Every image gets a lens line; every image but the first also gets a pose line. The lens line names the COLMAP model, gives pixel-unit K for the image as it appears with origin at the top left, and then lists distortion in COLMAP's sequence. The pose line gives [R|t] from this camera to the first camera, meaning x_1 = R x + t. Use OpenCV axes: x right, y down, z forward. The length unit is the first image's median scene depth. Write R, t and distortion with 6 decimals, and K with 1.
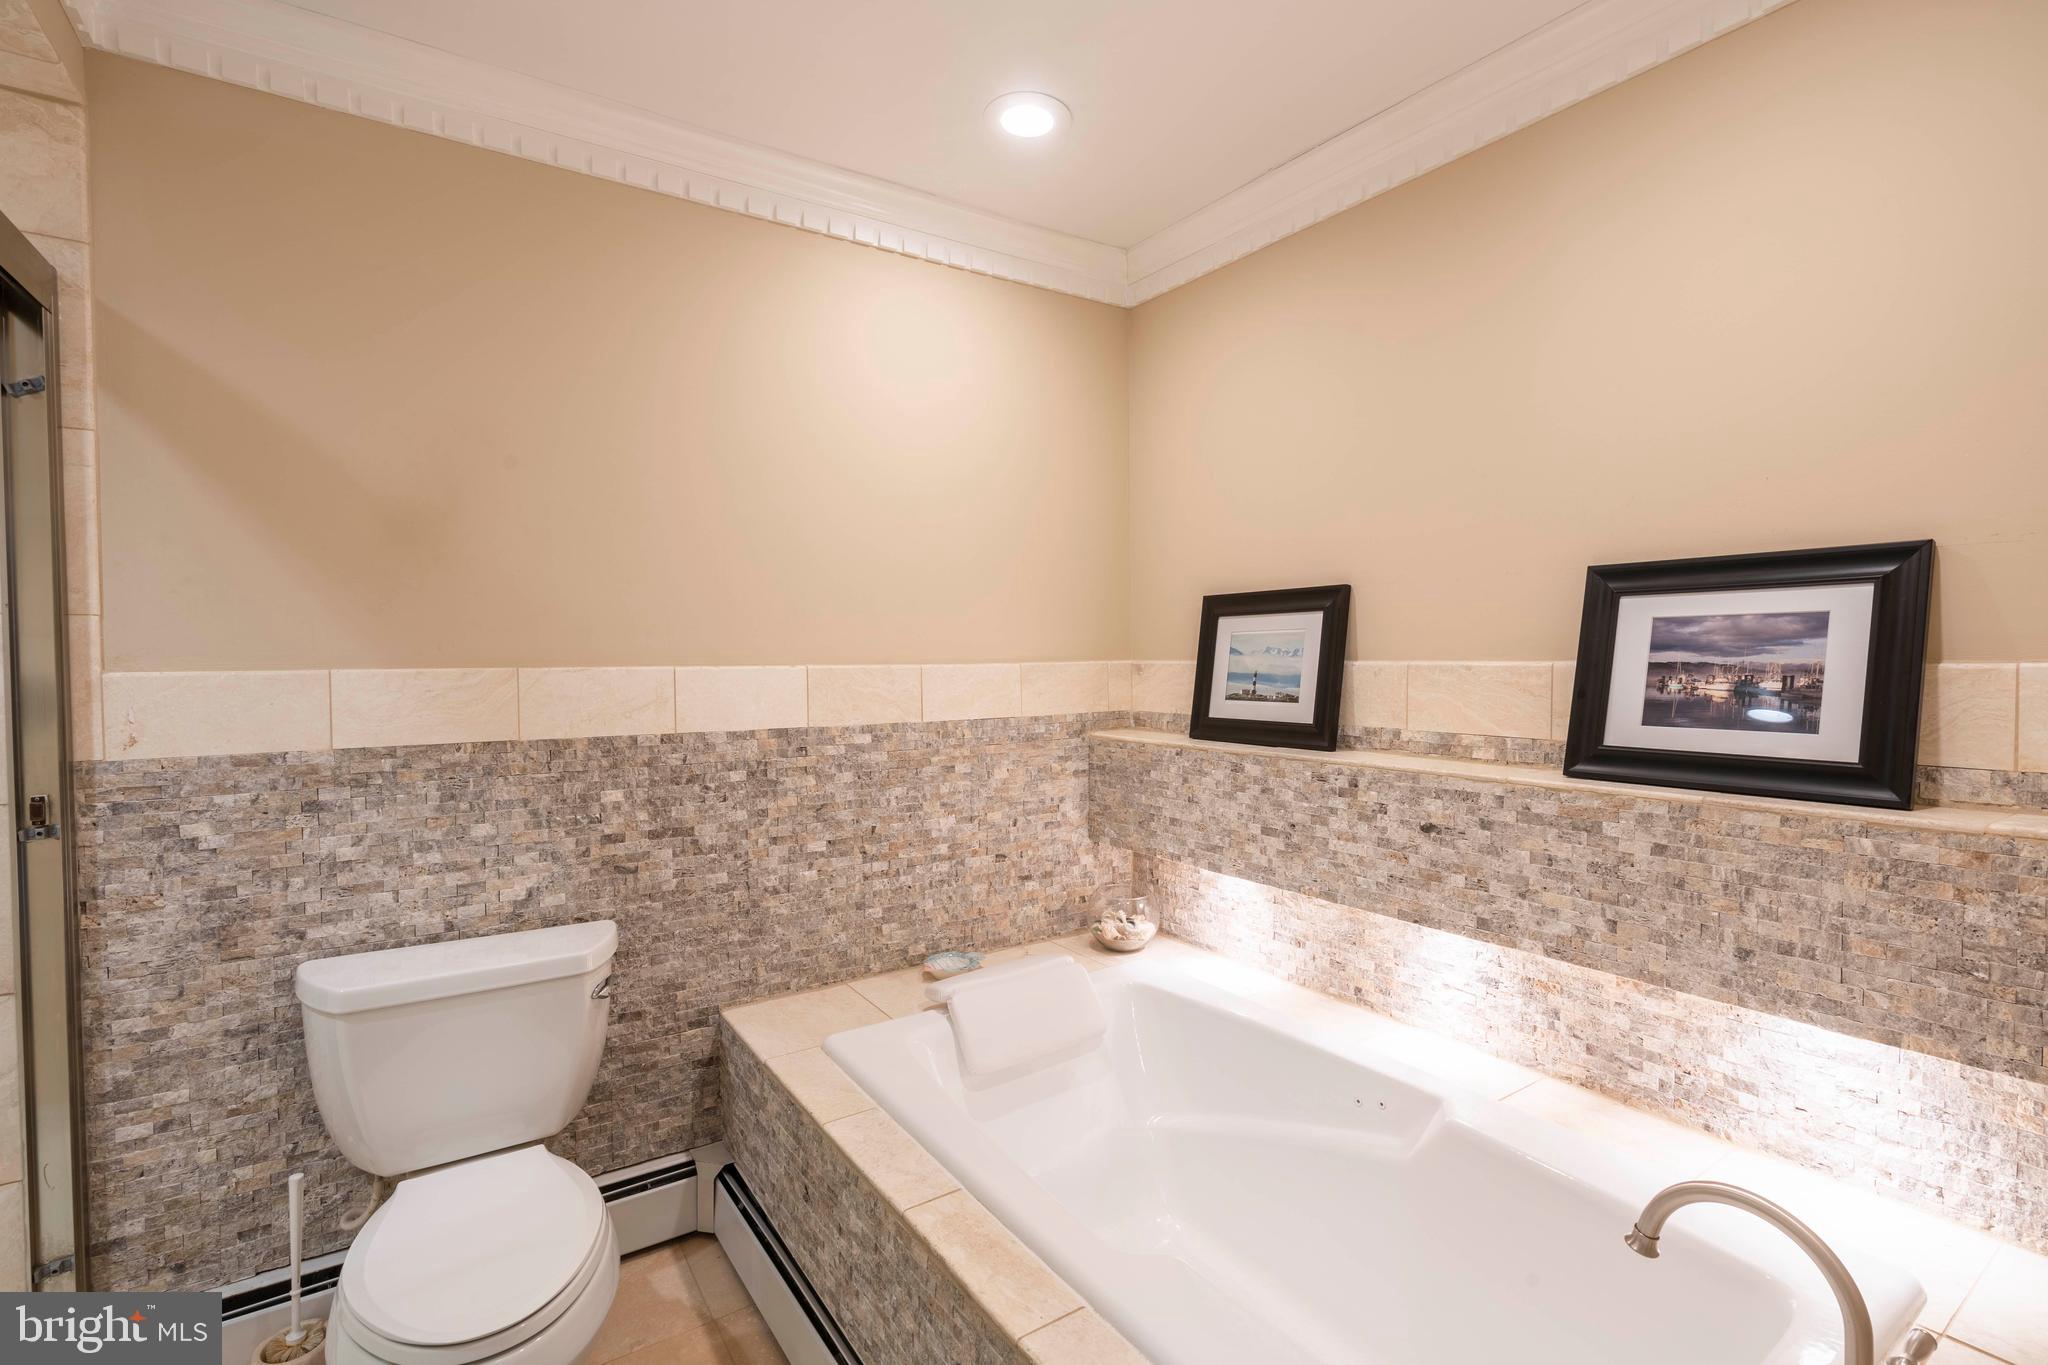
lens RADIAL K [[929.6, 0, 1032.2], [0, 929.6, 682.3], [0, 0, 1]] dist [-0.010805, 0.003780]
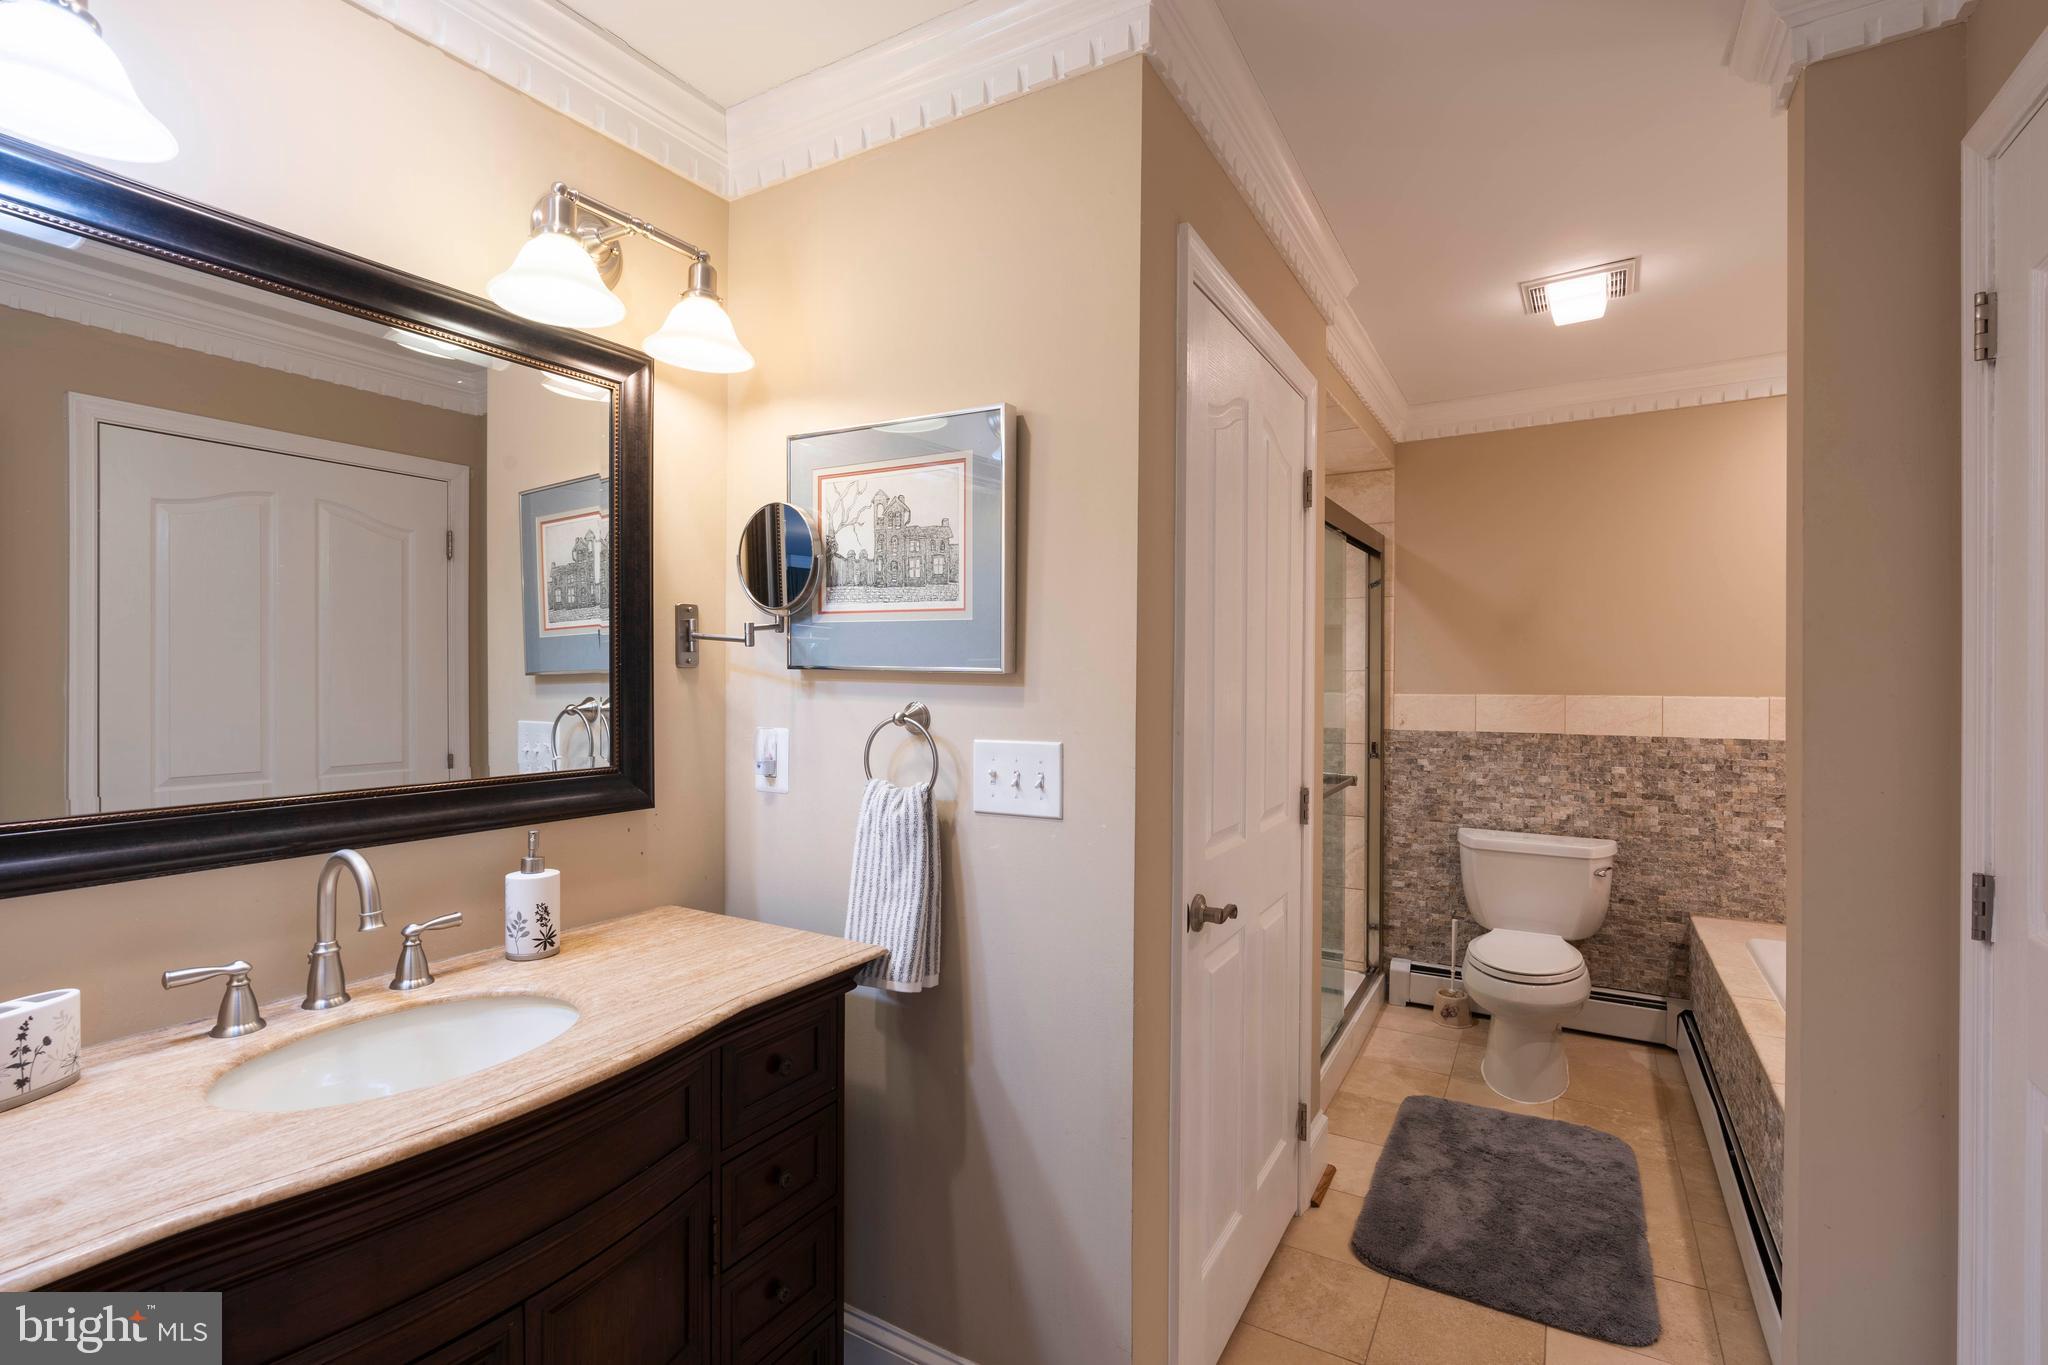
lens RADIAL K [[929.6, 0, 1020.2], [0, 929.6, 685.8], [0, 0, 1]] dist [-0.010805, 0.003780]
pose [[0.421743, 0.012771, -0.906625, 0.637553], [-0.026136, 0.999657, 0.001924, -0.008684], [0.906339, 0.022884, 0.421932, -0.740790]]
